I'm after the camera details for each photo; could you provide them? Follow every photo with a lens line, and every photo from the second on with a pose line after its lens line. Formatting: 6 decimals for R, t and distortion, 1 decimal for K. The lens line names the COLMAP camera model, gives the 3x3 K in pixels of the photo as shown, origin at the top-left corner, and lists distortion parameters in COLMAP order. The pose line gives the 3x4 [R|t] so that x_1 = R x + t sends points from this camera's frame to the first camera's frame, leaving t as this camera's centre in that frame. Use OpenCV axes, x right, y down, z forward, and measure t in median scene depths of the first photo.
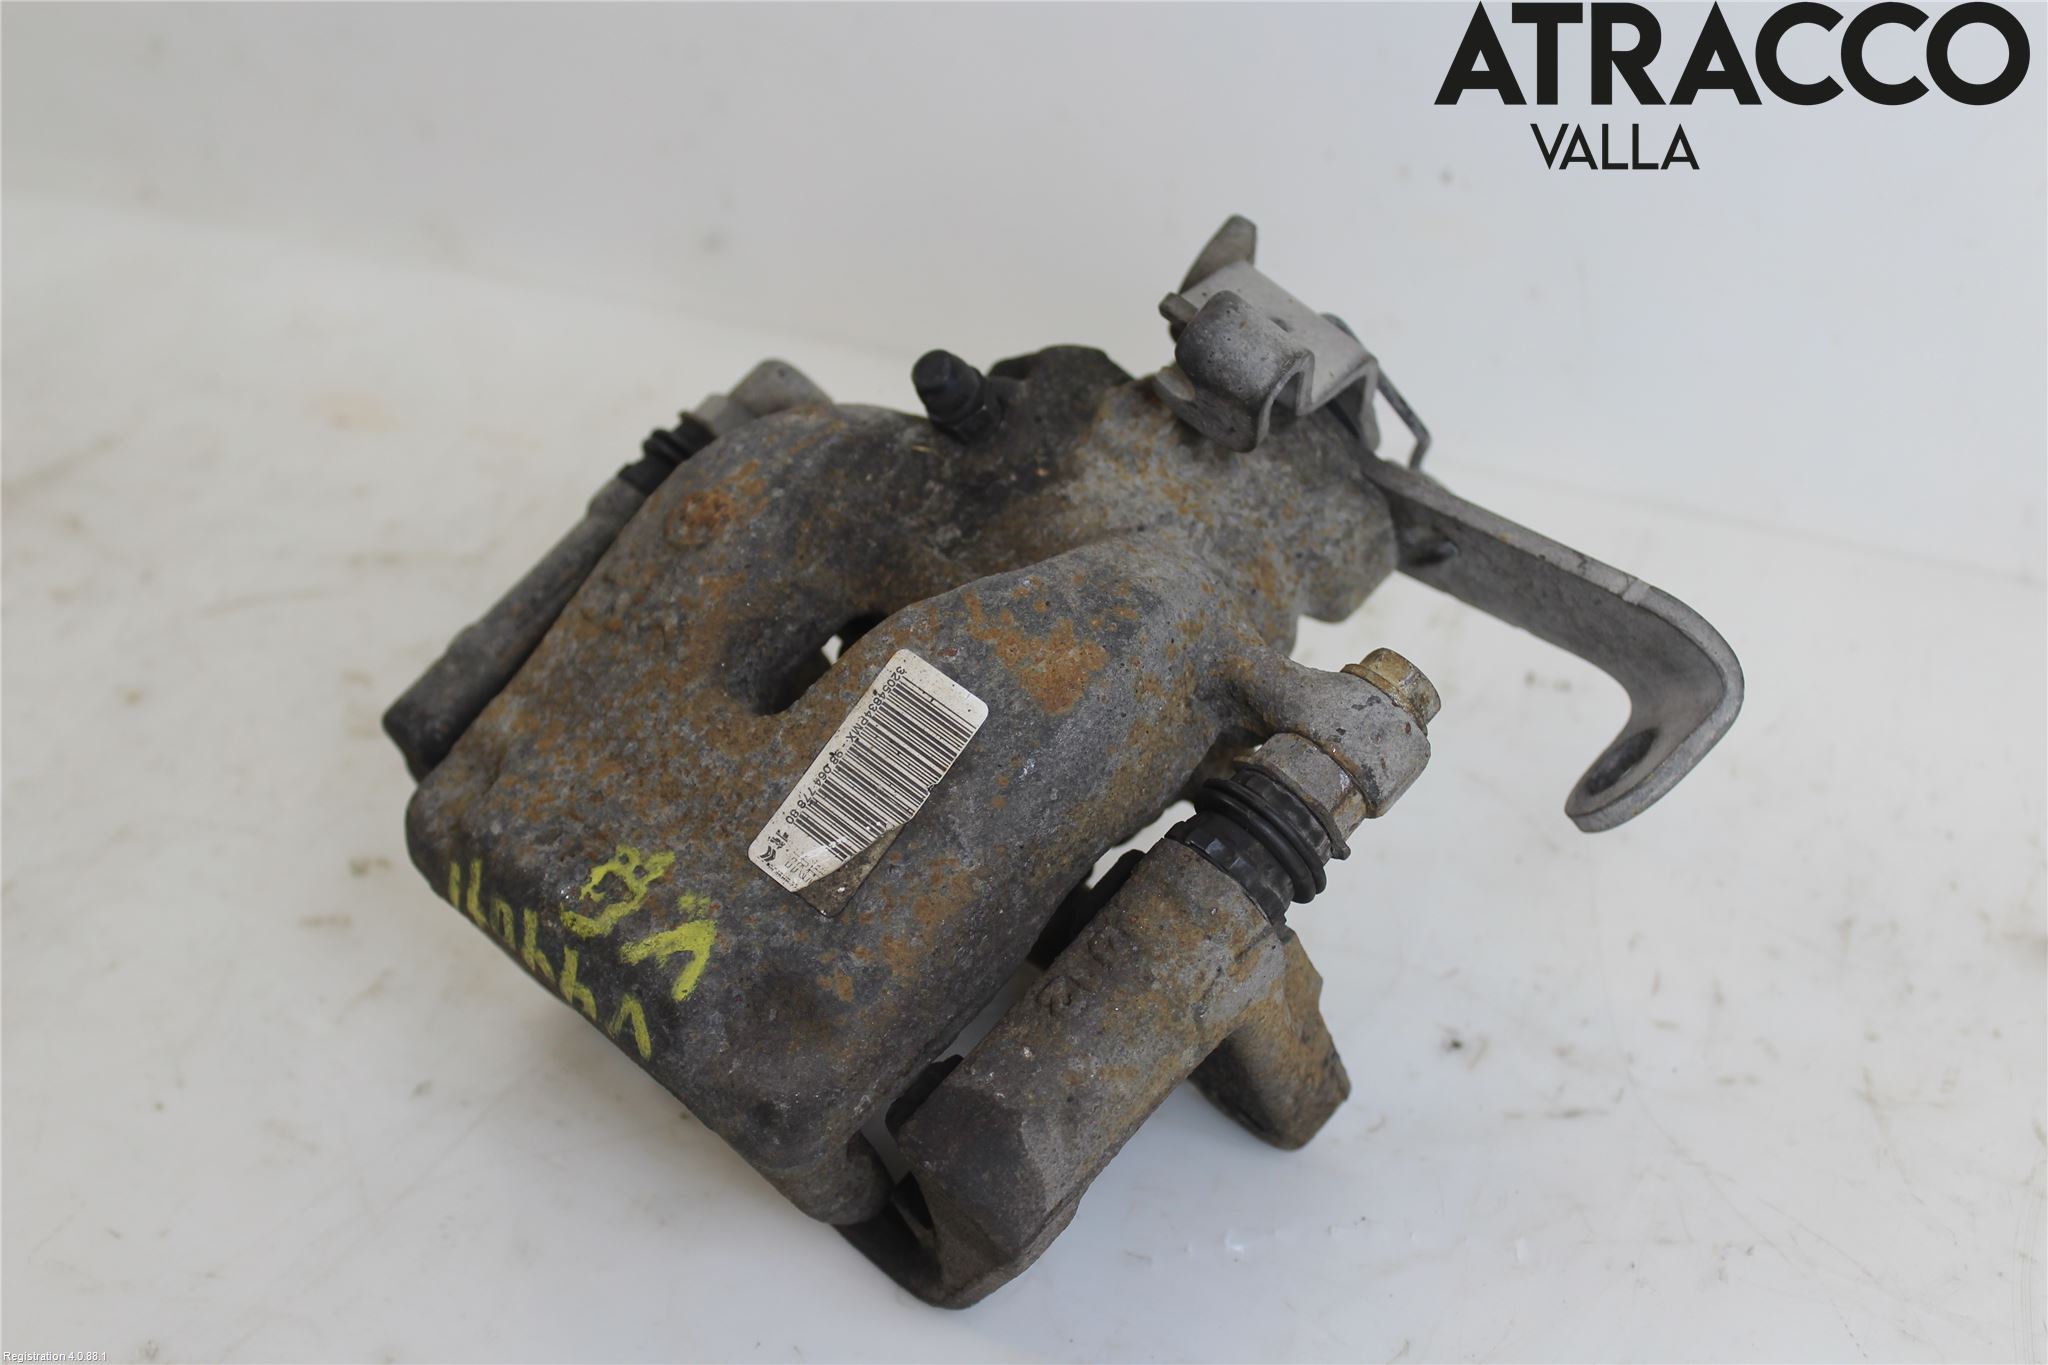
lens RADIAL K [[3122.7, 0, 1024.0], [0, 3122.7, 682.5], [0, 0, 1]] dist [-0.028651, -0.006230]
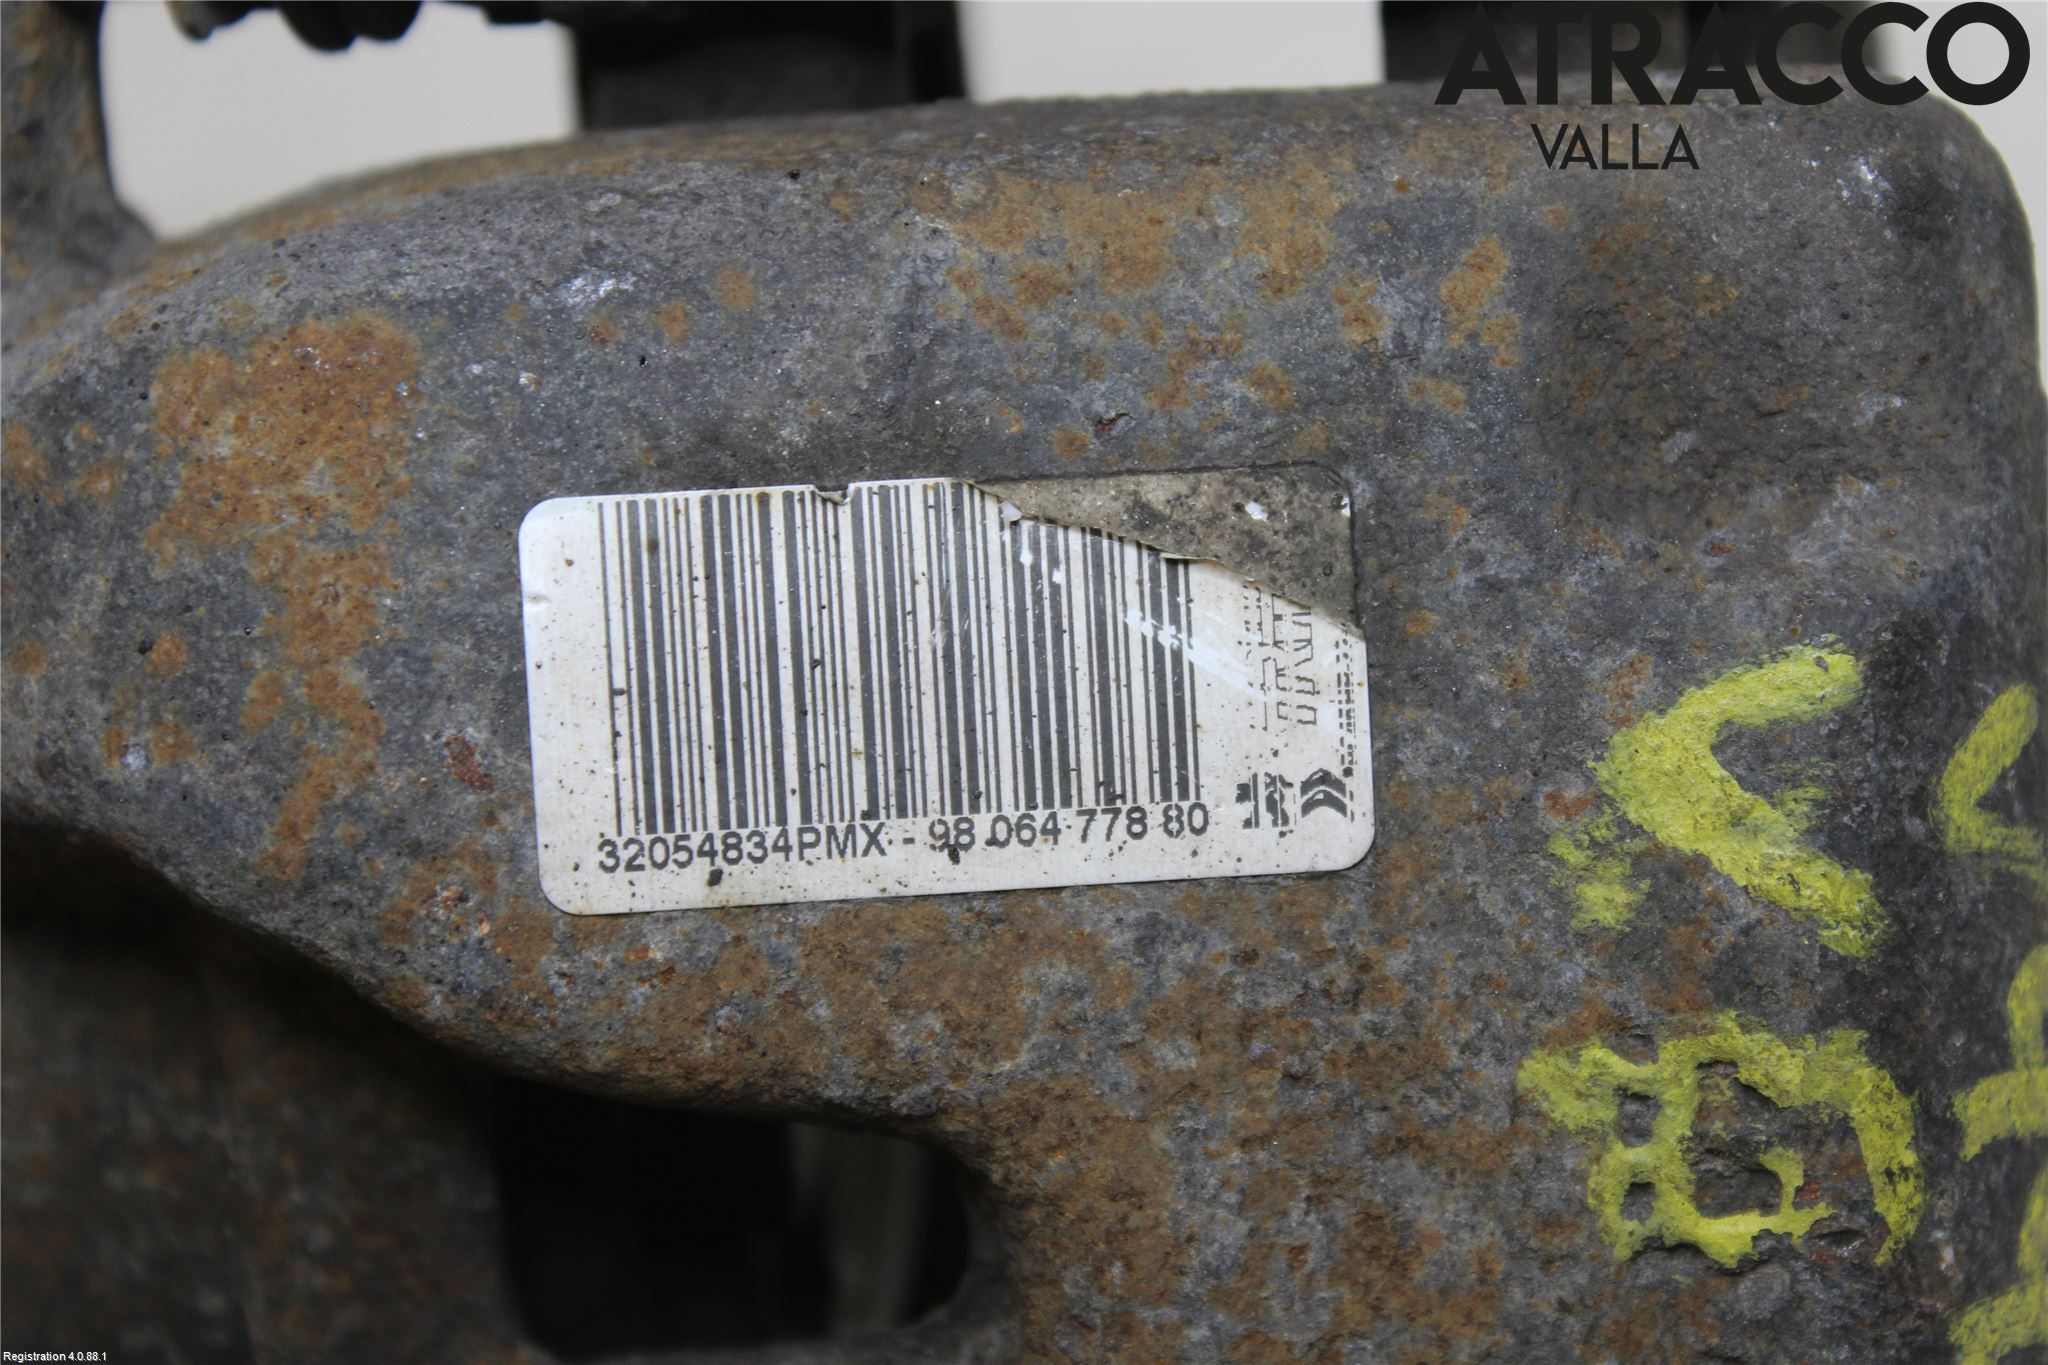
lens RADIAL K [[4777.8, 0, 1024.0], [0, 4777.8, 682.5], [0, 0, 1]] dist [0.083479, -0.062530]
pose [[-0.661482, -0.688113, 0.298233, -0.198678], [0.743412, -0.549192, 0.381742, -0.146781], [-0.098894, 0.474225, 0.874832, 0.572265]]
